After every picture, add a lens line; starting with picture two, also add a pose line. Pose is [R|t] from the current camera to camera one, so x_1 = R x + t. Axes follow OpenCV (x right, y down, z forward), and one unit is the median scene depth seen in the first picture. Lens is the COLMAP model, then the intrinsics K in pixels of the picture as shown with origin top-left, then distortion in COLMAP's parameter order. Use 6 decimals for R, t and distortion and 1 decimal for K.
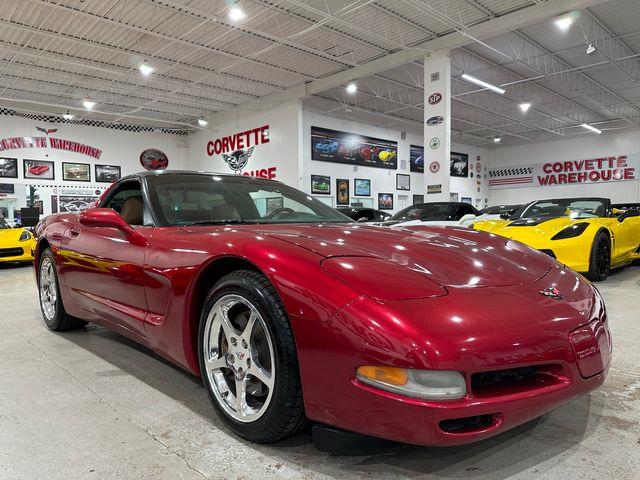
lens RADIAL K [[452.8, 0, 320.0], [0, 452.8, 240.0], [0, 0, 1]] dist [0.058167, -0.091425]
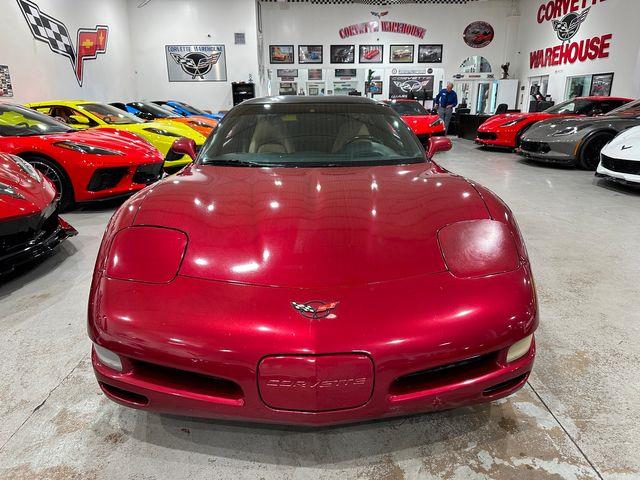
lens RADIAL K [[457.3, 0, 321.9], [0, 457.3, 244.0], [0, 0, 1]] dist [-0.000134, -0.009315]
pose [[0.739609, 0.207079, -0.640389, 0.108231], [-0.023910, 0.958974, 0.282484, -0.023425], [0.672612, -0.193616, 0.714217, 0.037433]]
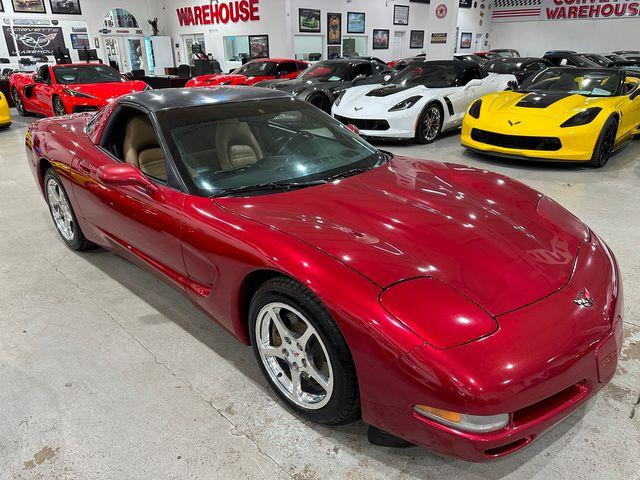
lens RADIAL K [[457.3, 0, 321.9], [0, 457.3, 244.0], [0, 0, 1]] dist [-0.000134, -0.009315]
pose [[0.999131, -0.007644, 0.040984, -0.014993], [-0.007669, 0.932573, 0.360899, -0.038183], [-0.040979, -0.360899, 0.931704, 0.006669]]
